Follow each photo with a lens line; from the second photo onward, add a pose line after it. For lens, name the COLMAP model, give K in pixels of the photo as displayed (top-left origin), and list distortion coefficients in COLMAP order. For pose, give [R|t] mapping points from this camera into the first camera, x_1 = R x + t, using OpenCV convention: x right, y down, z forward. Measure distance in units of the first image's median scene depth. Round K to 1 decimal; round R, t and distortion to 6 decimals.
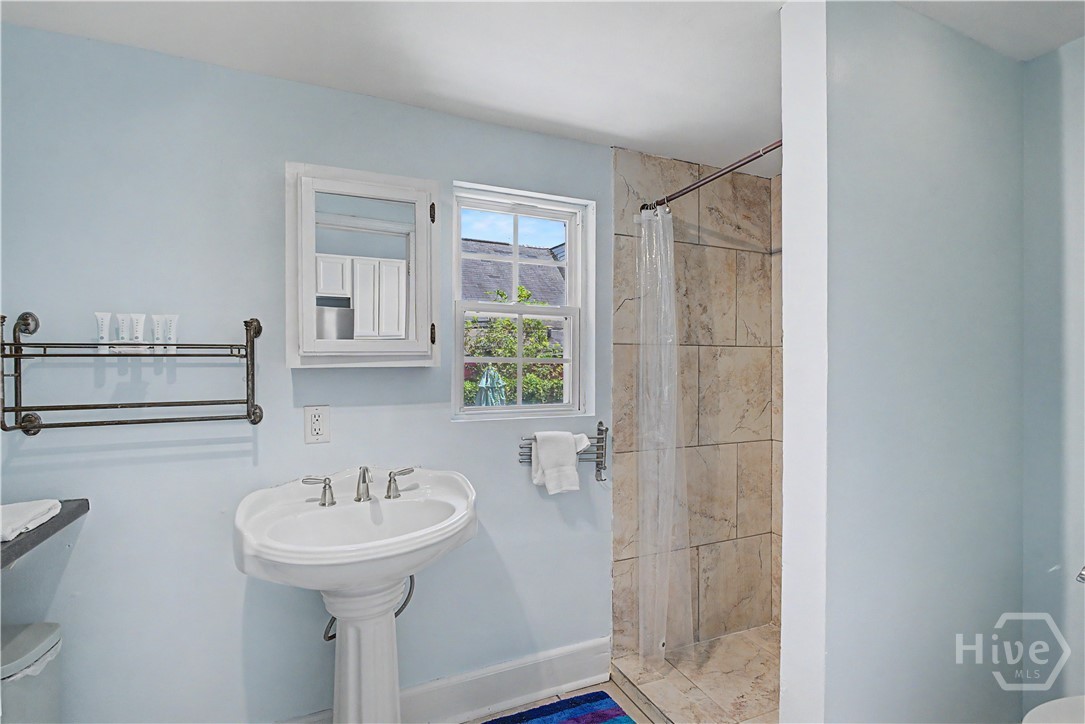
lens RADIAL K [[497.6, 0, 538.3], [0, 497.6, 365.4], [0, 0, 1]] dist [-0.008616, 0.000602]
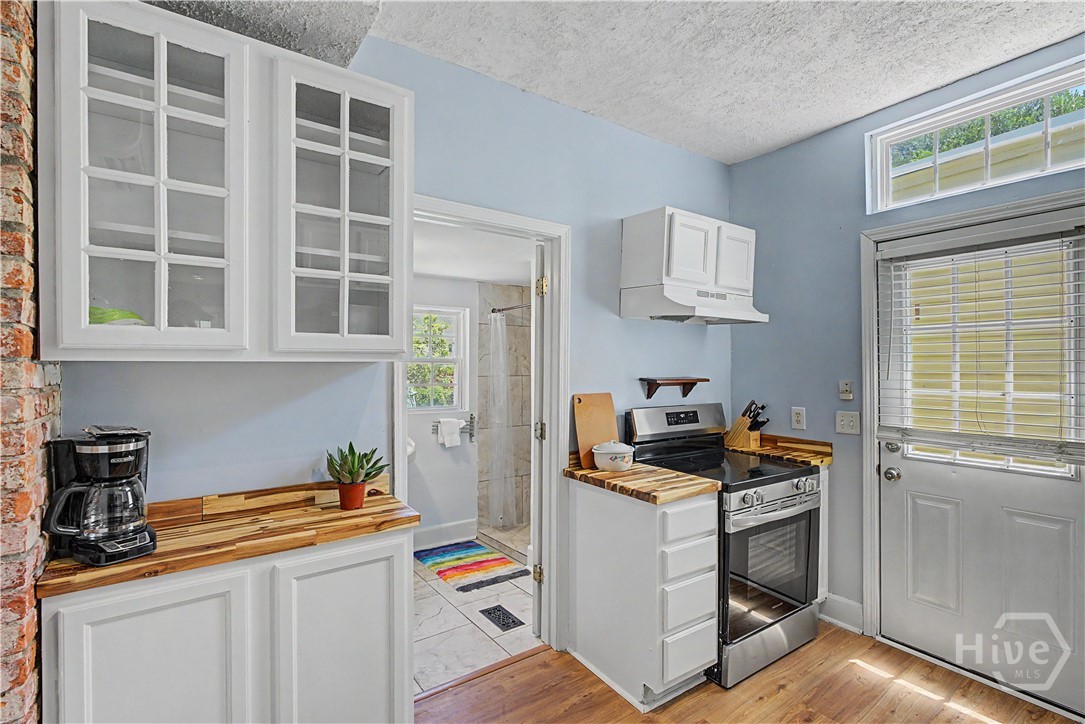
lens RADIAL K [[497.6, 0, 538.3], [0, 497.6, 365.4], [0, 0, 1]] dist [-0.008616, 0.000602]
pose [[0.981689, 0.001790, 0.190484, 0.001983], [-0.000390, 0.999973, -0.007388, -0.078959], [-0.190492, 0.007179, 0.981663, -1.161699]]
